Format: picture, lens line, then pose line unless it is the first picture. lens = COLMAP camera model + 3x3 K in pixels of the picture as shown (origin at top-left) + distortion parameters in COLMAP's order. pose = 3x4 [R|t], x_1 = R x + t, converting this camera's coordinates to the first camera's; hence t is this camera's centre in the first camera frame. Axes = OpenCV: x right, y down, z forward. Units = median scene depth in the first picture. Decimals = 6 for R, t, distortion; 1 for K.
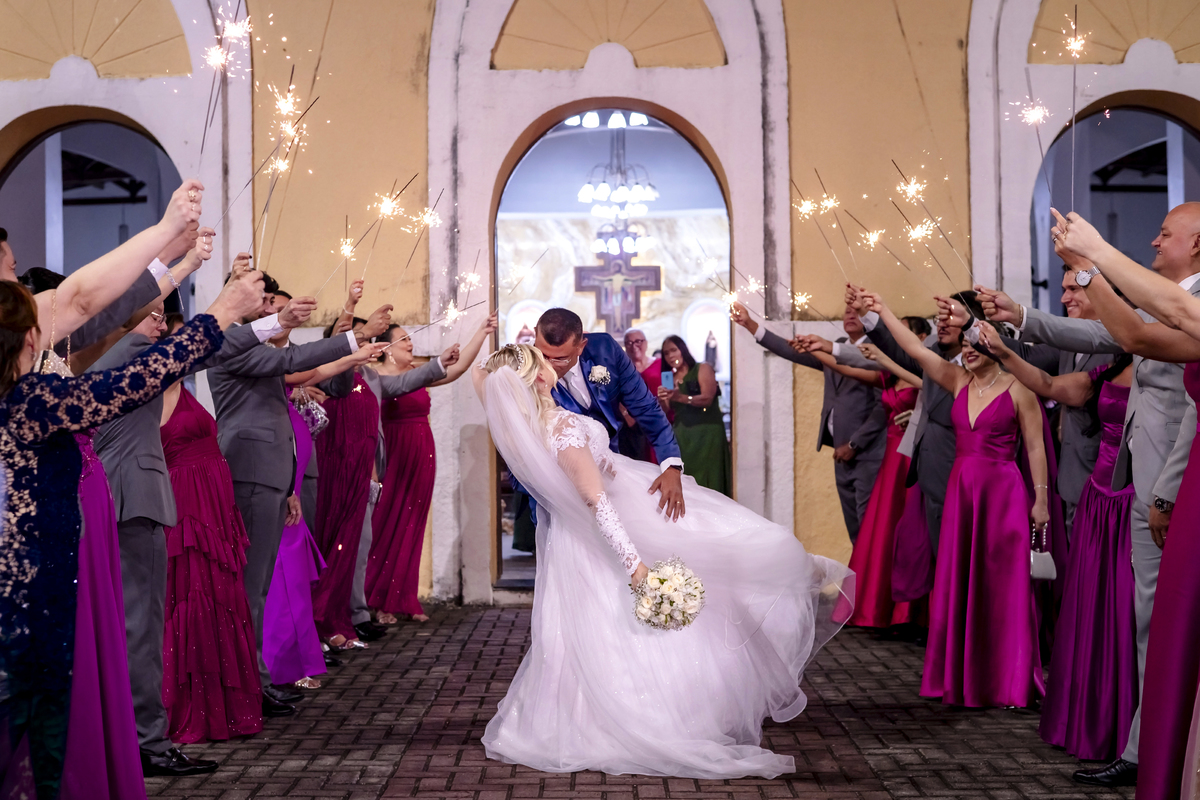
lens RADIAL K [[2754.3, 0, 533.7], [0, 2754.3, 401.6], [0, 0, 1]] dist [0.026793, 0.000000]
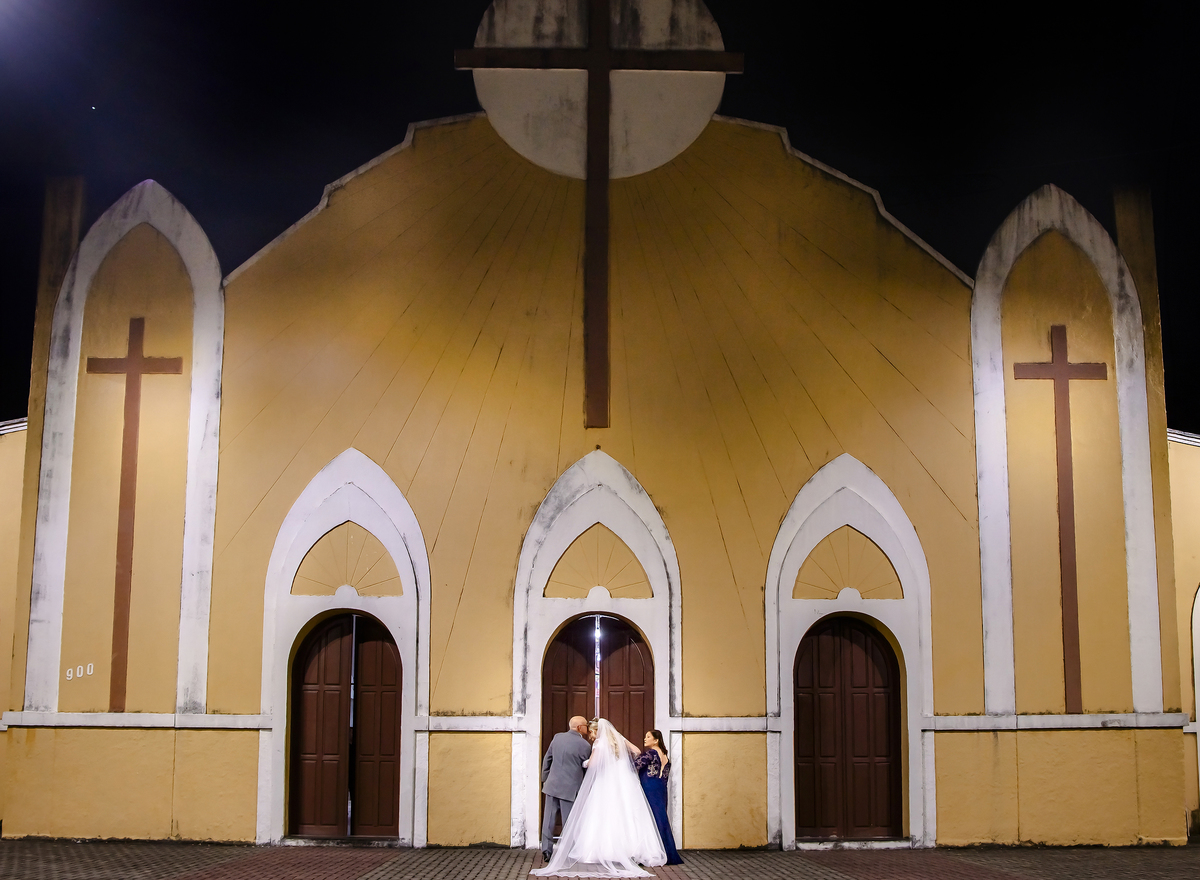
lens RADIAL K [[2257.3, 0, 596.0], [0, 2257.3, 428.9], [0, 0, 1]] dist [-0.094781, 0.000000]
pose [[0.999406, 0.020012, 0.028041, -0.026372], [-0.015633, 0.988791, -0.148484, 0.010255], [-0.030698, 0.147958, 0.988517, -0.755876]]
